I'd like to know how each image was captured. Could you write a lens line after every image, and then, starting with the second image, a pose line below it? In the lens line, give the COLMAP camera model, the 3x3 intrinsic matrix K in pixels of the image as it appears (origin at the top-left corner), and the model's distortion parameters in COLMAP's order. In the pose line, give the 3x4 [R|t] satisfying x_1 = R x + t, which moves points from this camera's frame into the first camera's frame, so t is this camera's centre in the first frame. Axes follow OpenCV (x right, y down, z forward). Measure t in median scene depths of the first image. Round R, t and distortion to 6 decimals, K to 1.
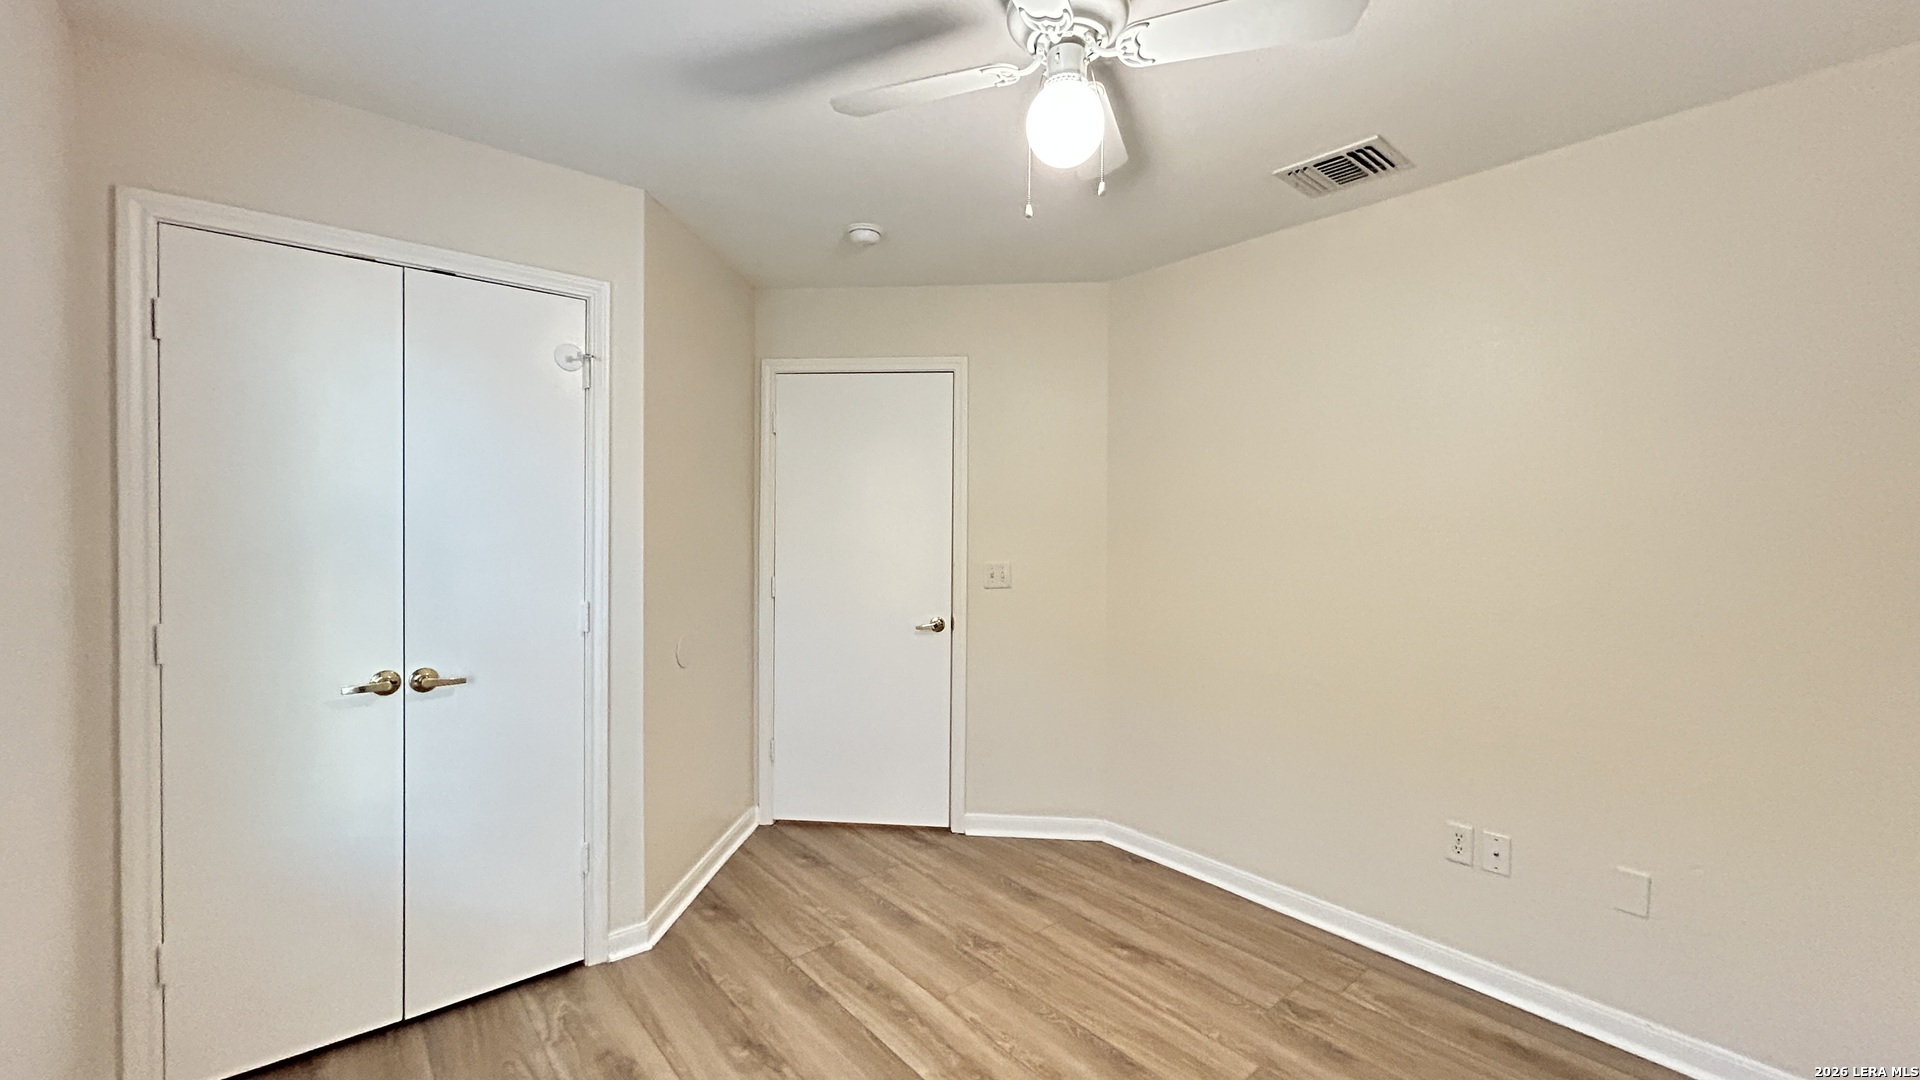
lens RADIAL K [[779.6, 0, 961.4], [0, 779.6, 545.0], [0, 0, 1]] dist [0.009274, 0.000821]
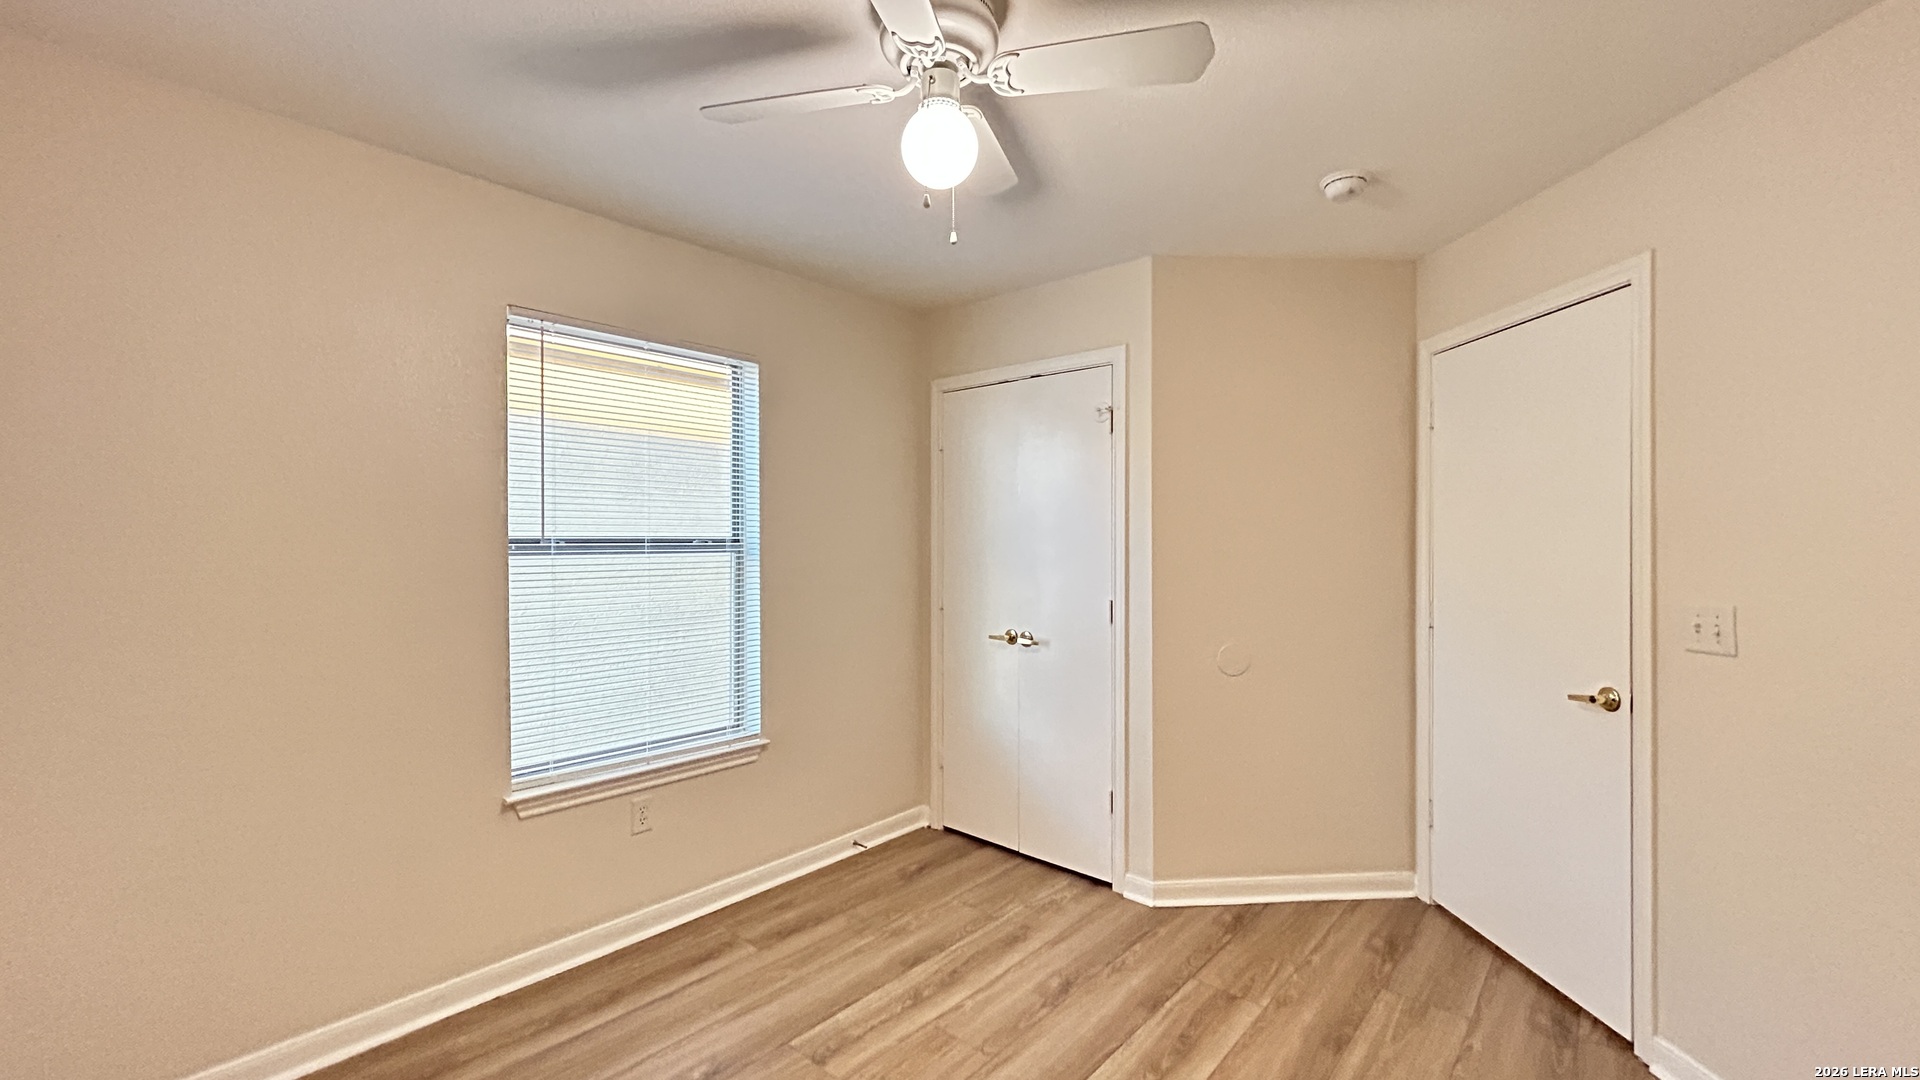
lens RADIAL K [[779.6, 0, 949.4], [0, 779.6, 540.5], [0, 0, 1]] dist [0.009274, 0.000821]
pose [[0.128401, -0.000553, -0.991722, 0.717608], [-0.019748, 0.999800, -0.003114, -0.014865], [0.991526, 0.019985, 0.128365, 0.550934]]
